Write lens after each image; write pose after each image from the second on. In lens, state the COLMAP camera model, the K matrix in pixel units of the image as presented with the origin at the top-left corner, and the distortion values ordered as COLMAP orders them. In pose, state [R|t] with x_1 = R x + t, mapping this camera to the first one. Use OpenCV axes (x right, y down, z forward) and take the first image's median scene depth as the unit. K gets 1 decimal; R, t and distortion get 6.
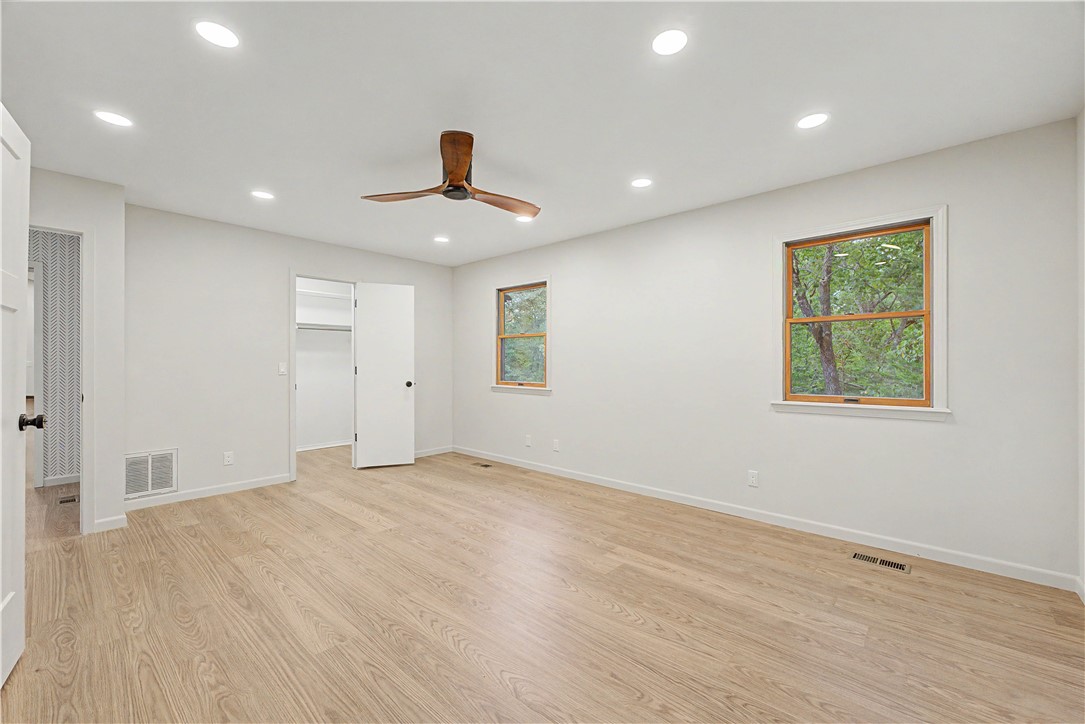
lens RADIAL K [[444.8, 0, 539.8], [0, 444.8, 360.7], [0, 0, 1]] dist [-0.003805, -0.000273]
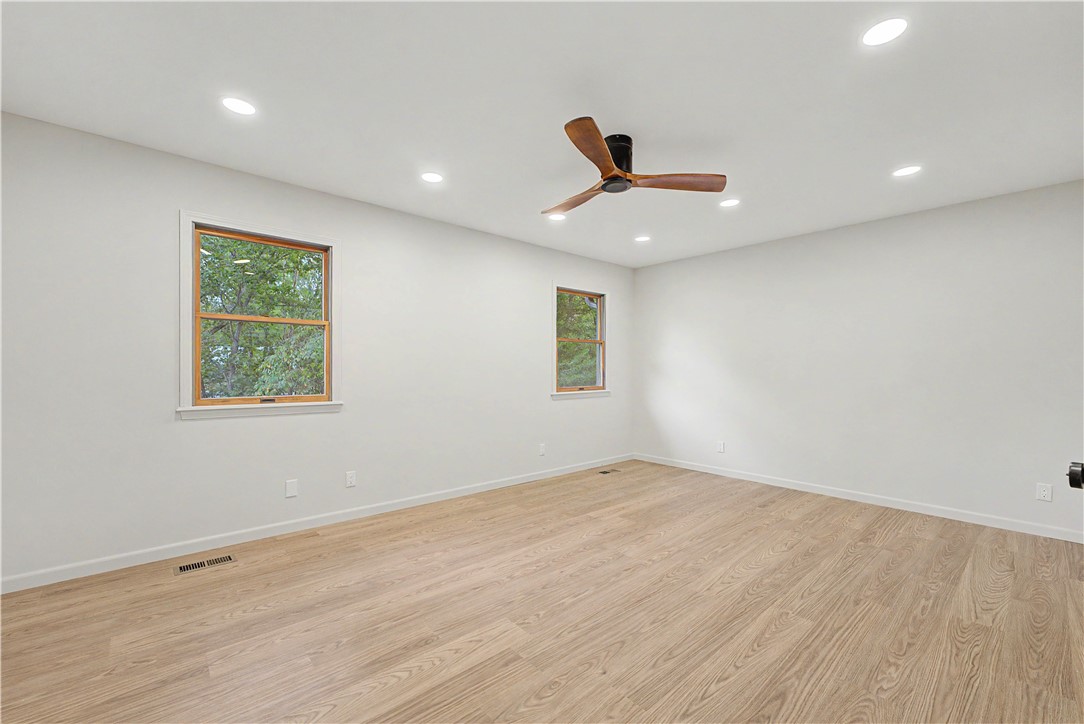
lens RADIAL K [[444.4, 0, 539.3], [0, 444.4, 360.7], [0, 0, 1]] dist [-0.003805, -0.000273]
pose [[0.106797, 0.014415, 0.994176, -0.997869], [-0.008660, 0.999870, -0.013567, -0.000982], [-0.994243, -0.007161, 0.106908, 0.911343]]
